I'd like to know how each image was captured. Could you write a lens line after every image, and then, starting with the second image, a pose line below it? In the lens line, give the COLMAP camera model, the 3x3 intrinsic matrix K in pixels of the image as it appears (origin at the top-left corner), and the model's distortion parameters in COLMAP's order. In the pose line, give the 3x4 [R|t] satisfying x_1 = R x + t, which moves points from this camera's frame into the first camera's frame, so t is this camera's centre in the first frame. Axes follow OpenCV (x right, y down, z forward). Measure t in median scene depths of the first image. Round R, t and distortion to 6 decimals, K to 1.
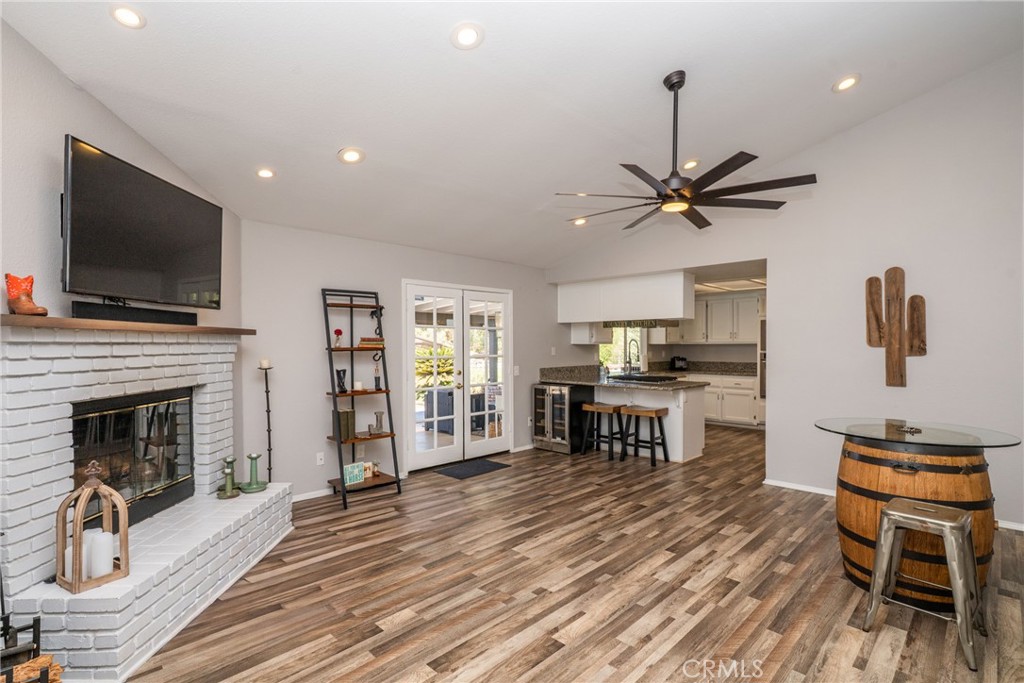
lens RADIAL K [[490.7, 0, 512.0], [0, 490.7, 341.5], [0, 0, 1]] dist [-0.003384, -0.000418]
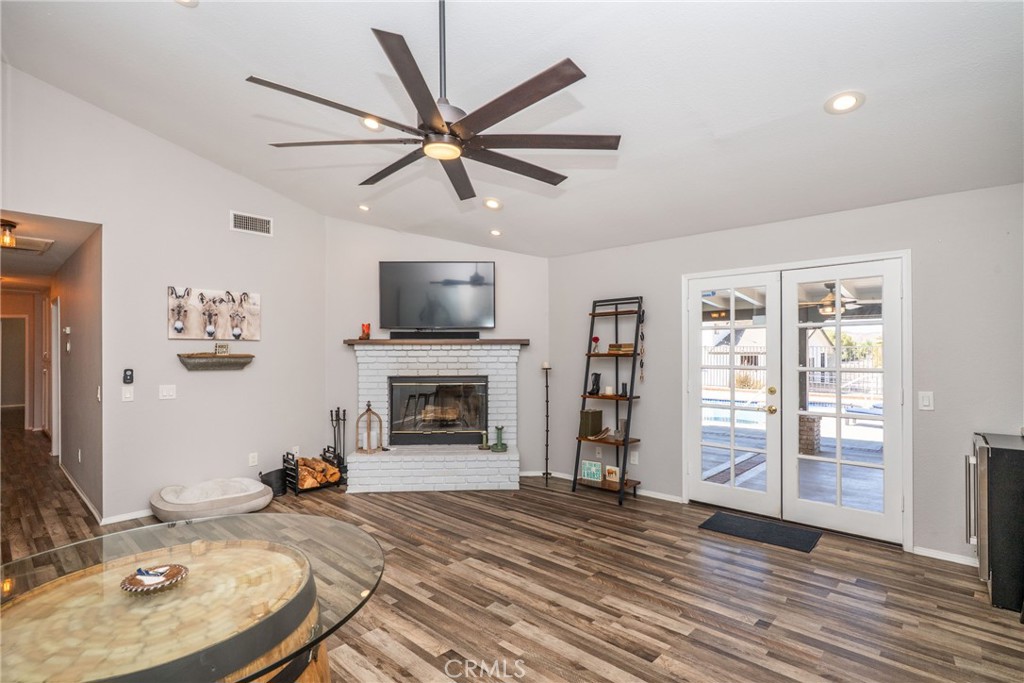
lens RADIAL K [[490.7, 0, 512.0], [0, 490.7, 341.5], [0, 0, 1]] dist [-0.003384, -0.000418]
pose [[0.041360, -0.016093, -0.999015, 0.805391], [0.007793, 0.999845, -0.015784, 0.002002], [0.999114, -0.007133, 0.041479, 0.842099]]
